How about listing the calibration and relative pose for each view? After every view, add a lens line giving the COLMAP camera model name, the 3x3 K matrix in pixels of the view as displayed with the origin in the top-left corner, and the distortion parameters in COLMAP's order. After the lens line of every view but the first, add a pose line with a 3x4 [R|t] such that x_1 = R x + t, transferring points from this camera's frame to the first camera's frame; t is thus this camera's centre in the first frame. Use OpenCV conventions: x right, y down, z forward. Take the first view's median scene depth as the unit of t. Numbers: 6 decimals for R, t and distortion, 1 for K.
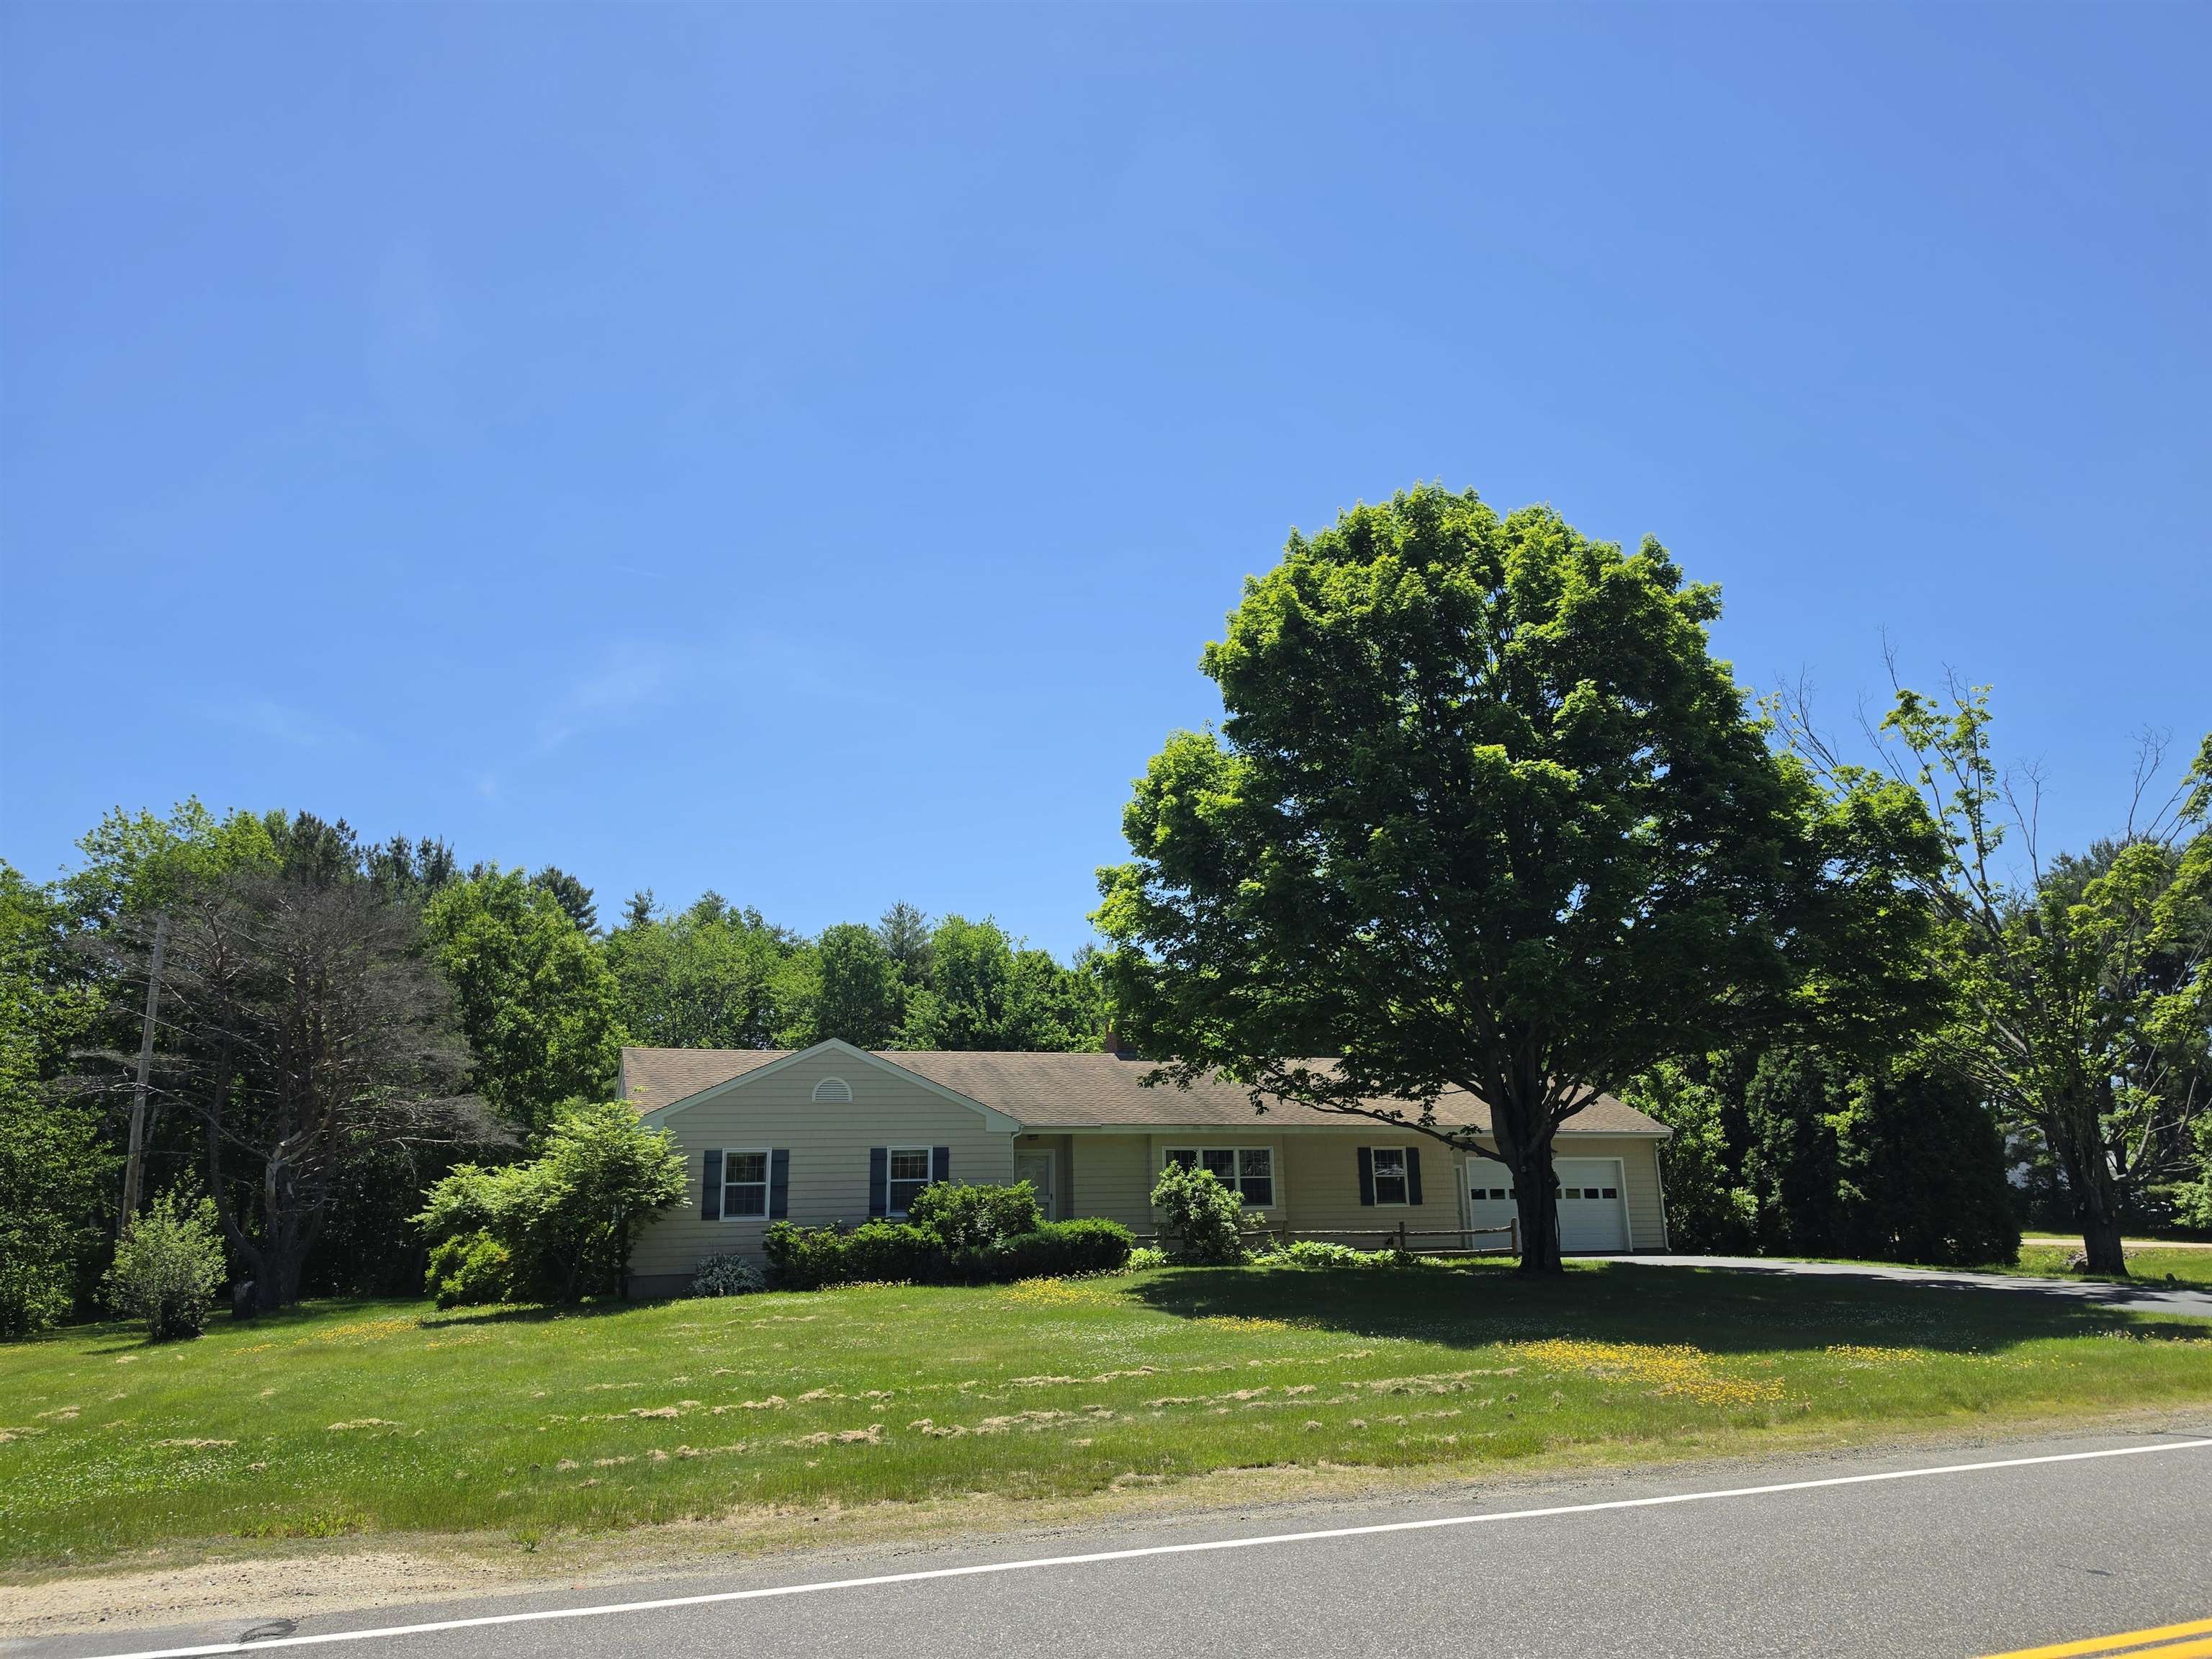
lens RADIAL K [[1517.9, 0, 1115.6], [0, 1517.9, 855.5], [0, 0, 1]] dist [0.066052, -0.078627]
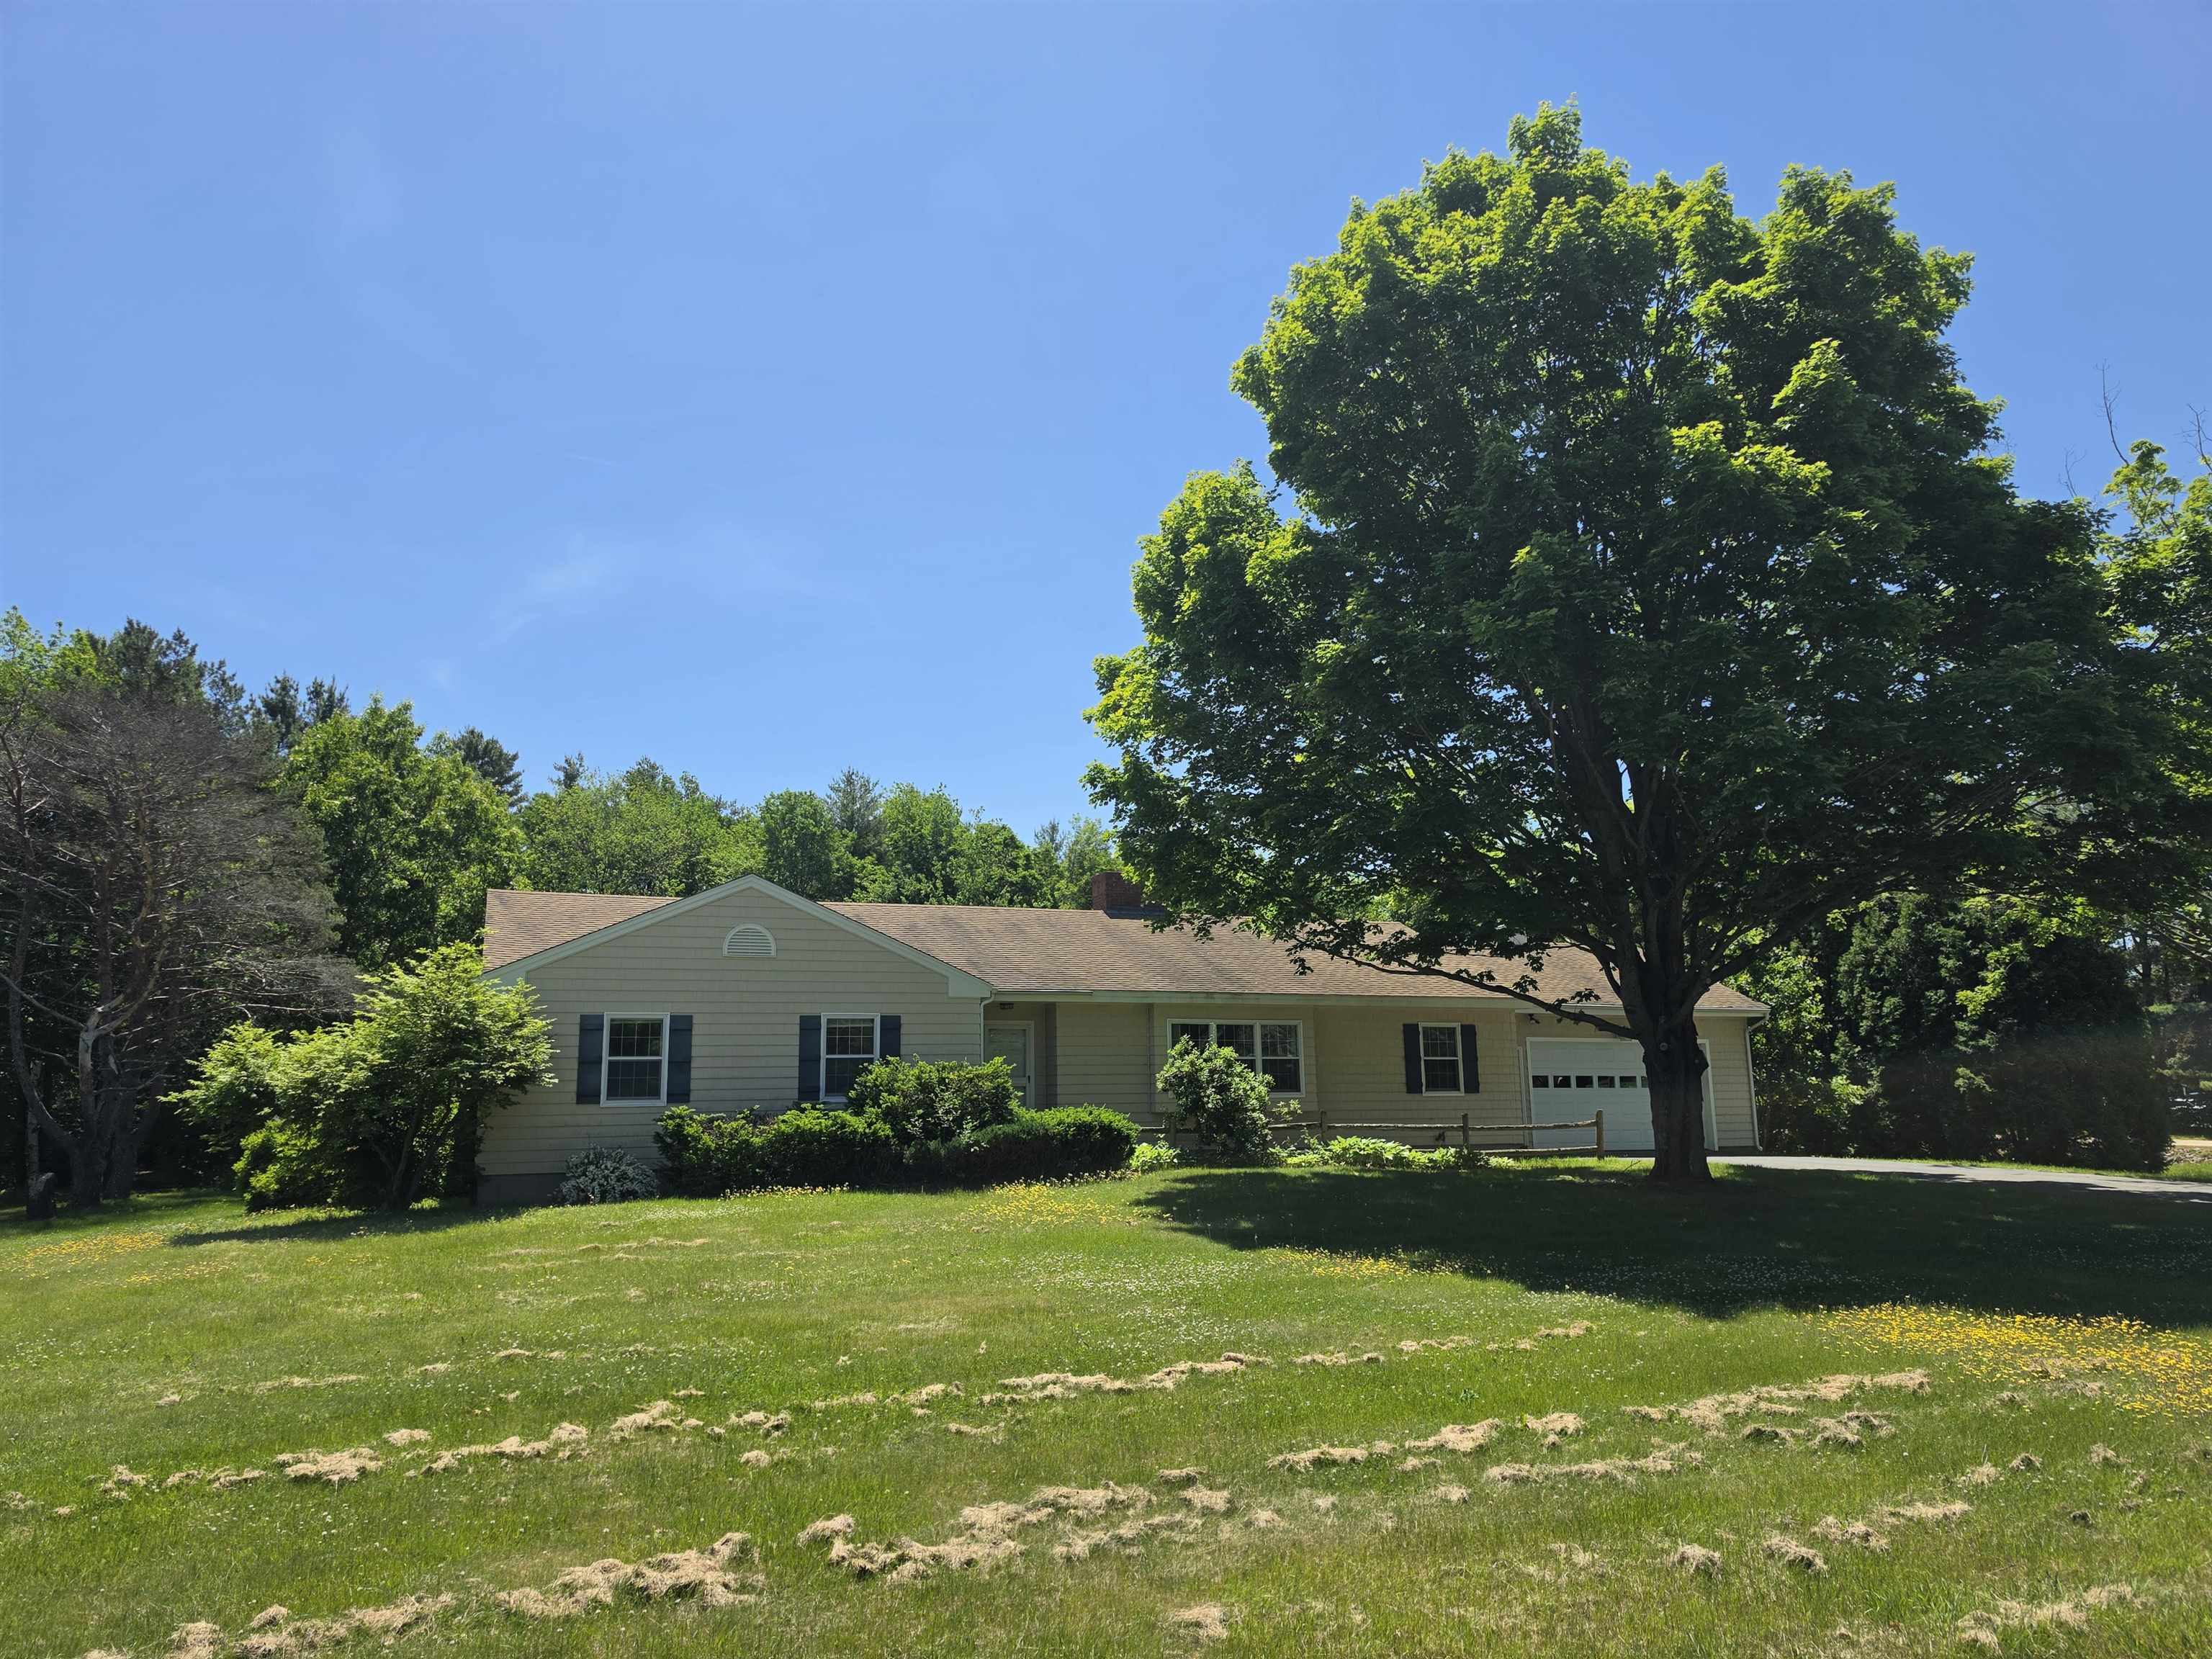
lens RADIAL K [[1517.9, 0, 1093.0], [0, 1517.9, 844.0], [0, 0, 1]] dist [0.066052, -0.078627]
pose [[0.999837, 0.010469, 0.014721, -0.023124], [-0.011358, 0.998032, 0.061670, 0.054830], [-0.014046, -0.061827, 0.997988, 0.225240]]
